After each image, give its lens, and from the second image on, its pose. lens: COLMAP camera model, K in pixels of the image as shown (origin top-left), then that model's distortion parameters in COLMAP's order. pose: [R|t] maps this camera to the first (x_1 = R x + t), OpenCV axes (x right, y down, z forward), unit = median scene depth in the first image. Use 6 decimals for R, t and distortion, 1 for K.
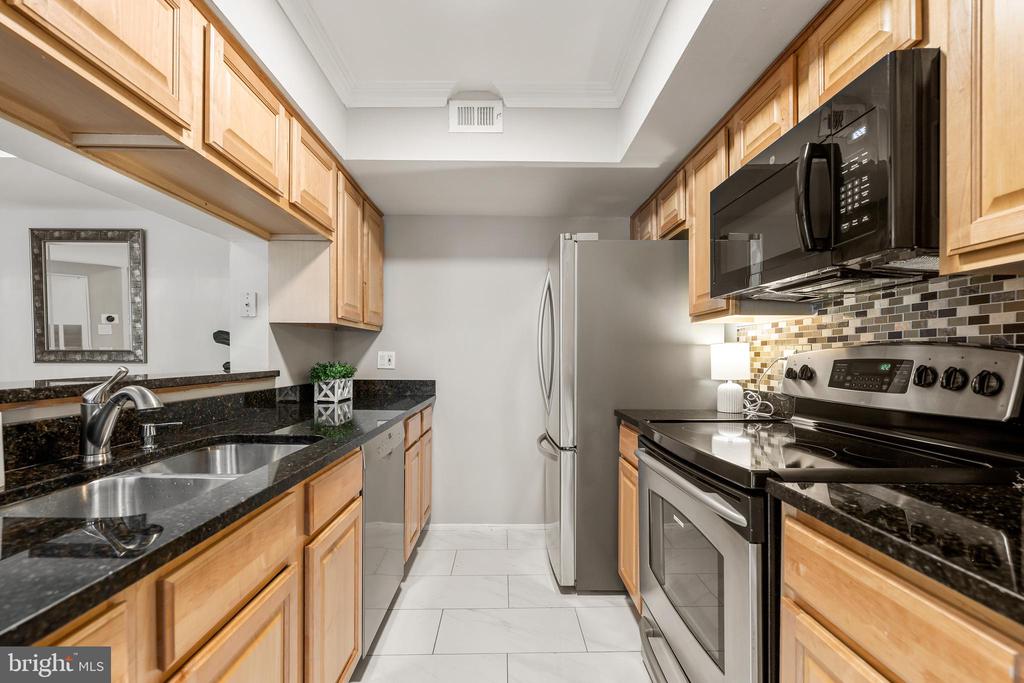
lens RADIAL K [[430.6, 0, 507.4], [0, 430.6, 360.2], [0, 0, 1]] dist [0.002926, -0.000414]
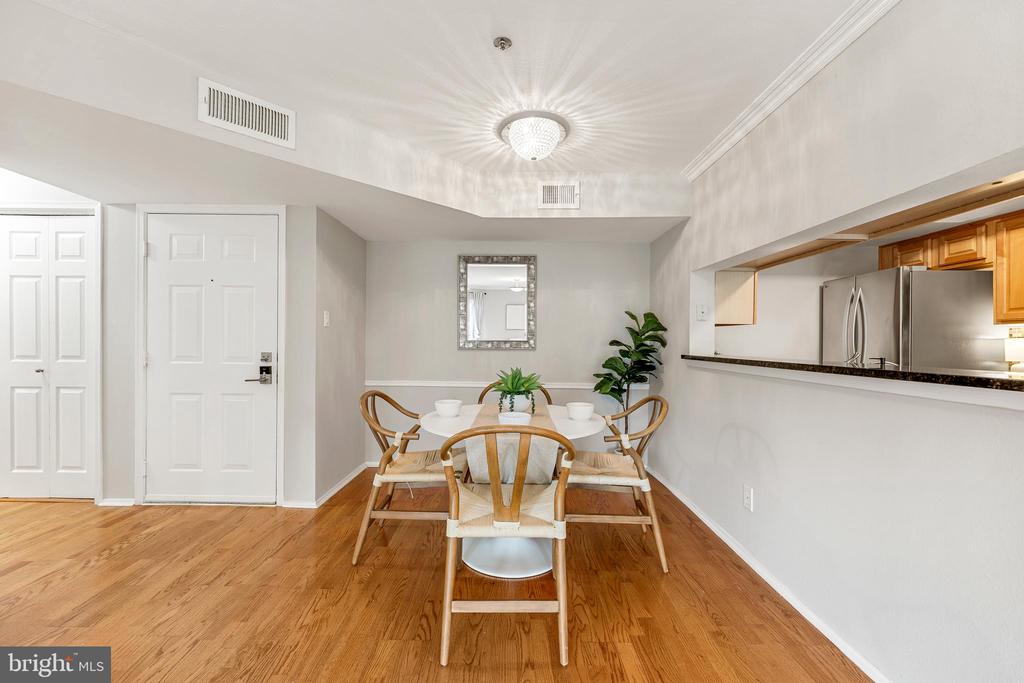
lens RADIAL K [[409.1, 0, 508.9], [0, 409.1, 349.0], [0, 0, 1]] dist [0.002487, -0.000108]
pose [[0.999986, 0.003605, -0.003869, -1.290219], [-0.003589, 0.999986, 0.003990, -0.002094], [0.003884, -0.003976, 0.999985, -0.468436]]
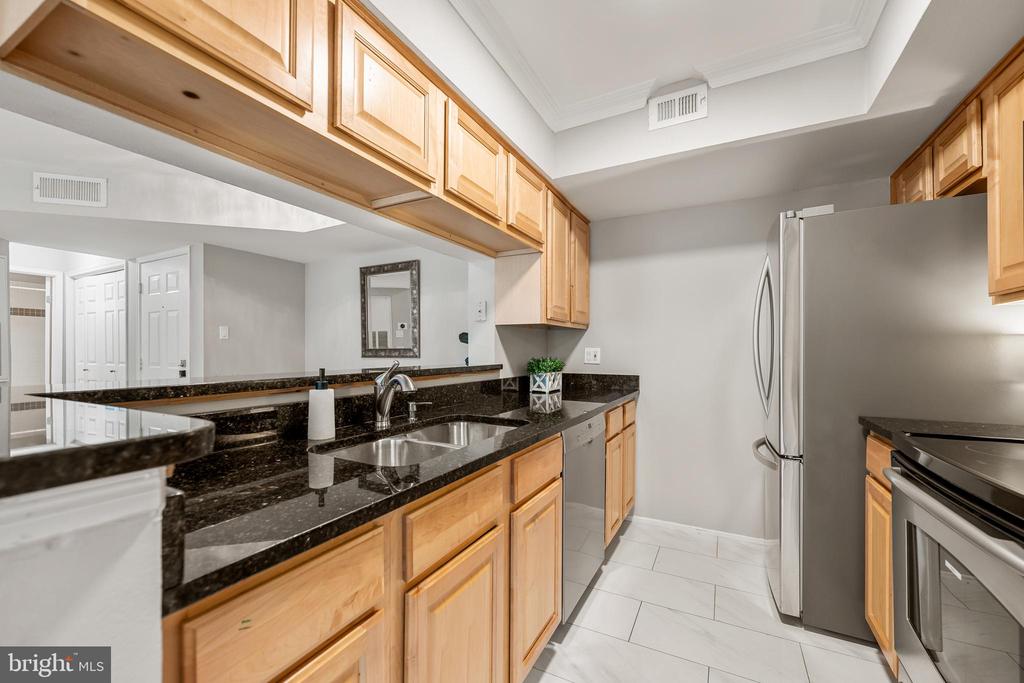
lens RADIAL K [[409.1, 0, 511.7], [0, 409.1, 353.3], [0, 0, 1]] dist [0.002487, -0.000108]
pose [[0.881729, -0.002411, -0.471750, 0.034638], [-0.000426, 0.999982, -0.005907, -0.000232], [0.471756, 0.005409, 0.881713, 0.001972]]
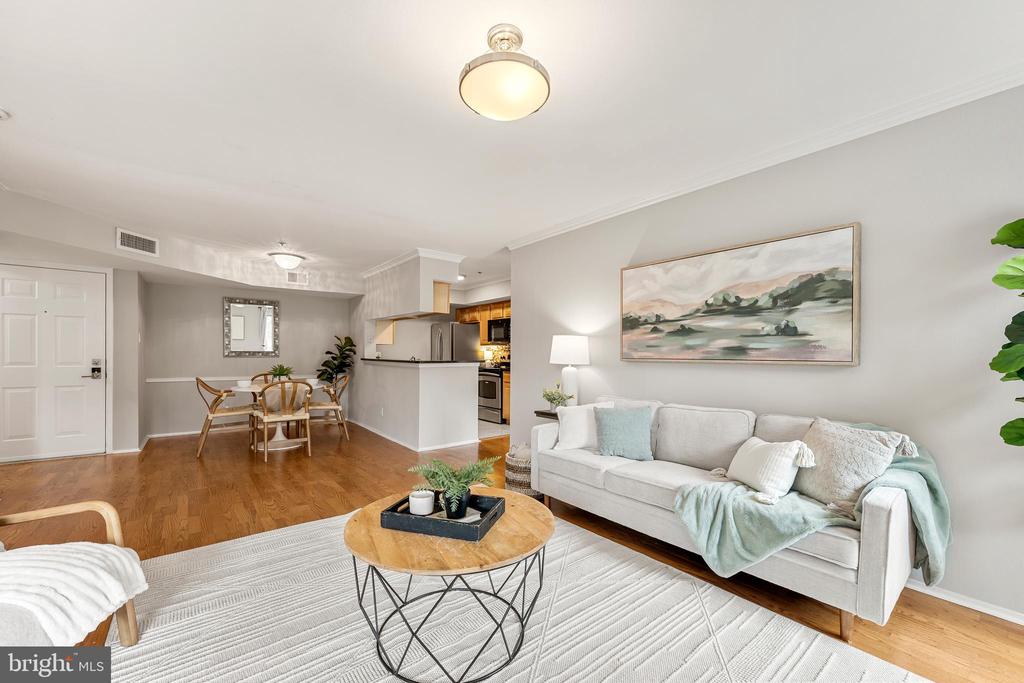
lens RADIAL K [[409.1, 0, 507.9], [0, 409.1, 356.1], [0, 0, 1]] dist [0.002487, -0.000108]
pose [[0.793844, -0.003182, 0.608113, -1.701365], [0.004256, 0.999991, -0.000323, 0.012665], [-0.608106, 0.002844, 0.793850, -2.212851]]
